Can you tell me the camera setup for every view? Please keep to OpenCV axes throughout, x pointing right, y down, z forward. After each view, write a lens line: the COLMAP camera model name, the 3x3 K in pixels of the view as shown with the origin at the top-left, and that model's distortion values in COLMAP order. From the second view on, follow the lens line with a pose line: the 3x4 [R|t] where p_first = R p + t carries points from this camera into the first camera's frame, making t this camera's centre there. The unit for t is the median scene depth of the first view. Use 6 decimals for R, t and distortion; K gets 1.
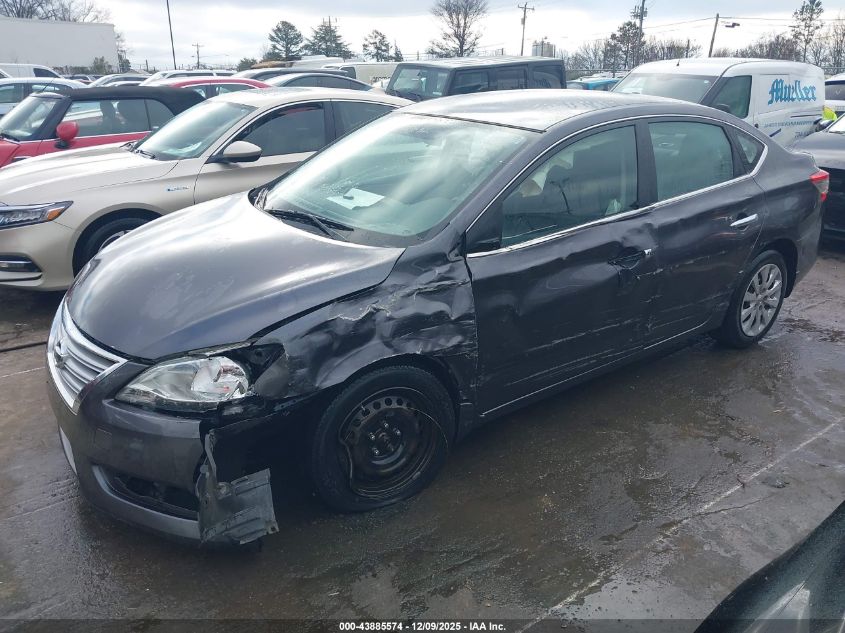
lens RADIAL K [[647.3, 0, 436.9], [0, 647.3, 314.8], [0, 0, 1]] dist [0.077516, -0.094459]
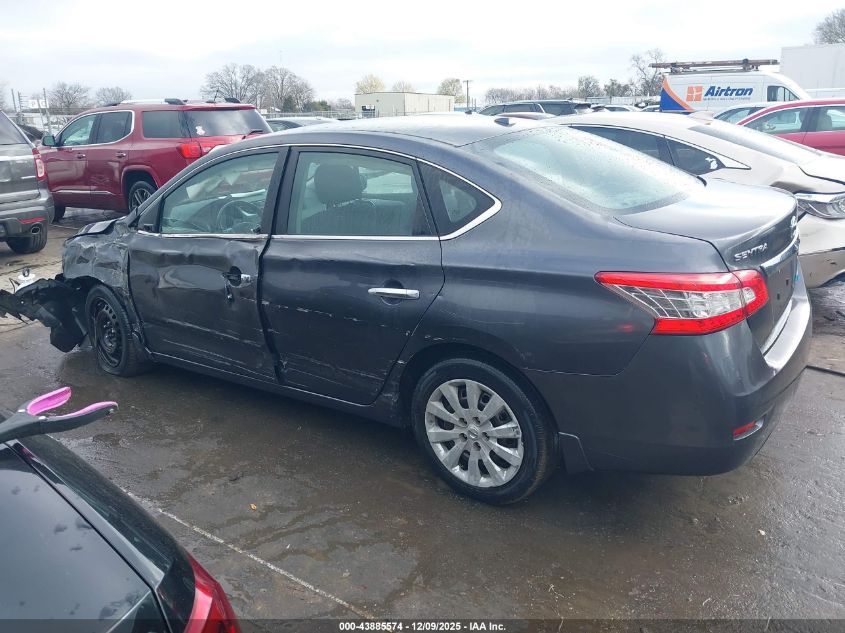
lens RADIAL K [[647.3, 0, 436.9], [0, 647.3, 314.8], [0, 0, 1]] dist [0.077516, -0.094459]
pose [[0.302430, 0.256001, -0.918150, 1.334171], [-0.306853, 0.938127, 0.160497, -0.289287], [0.902429, 0.233198, 0.362272, 0.901082]]
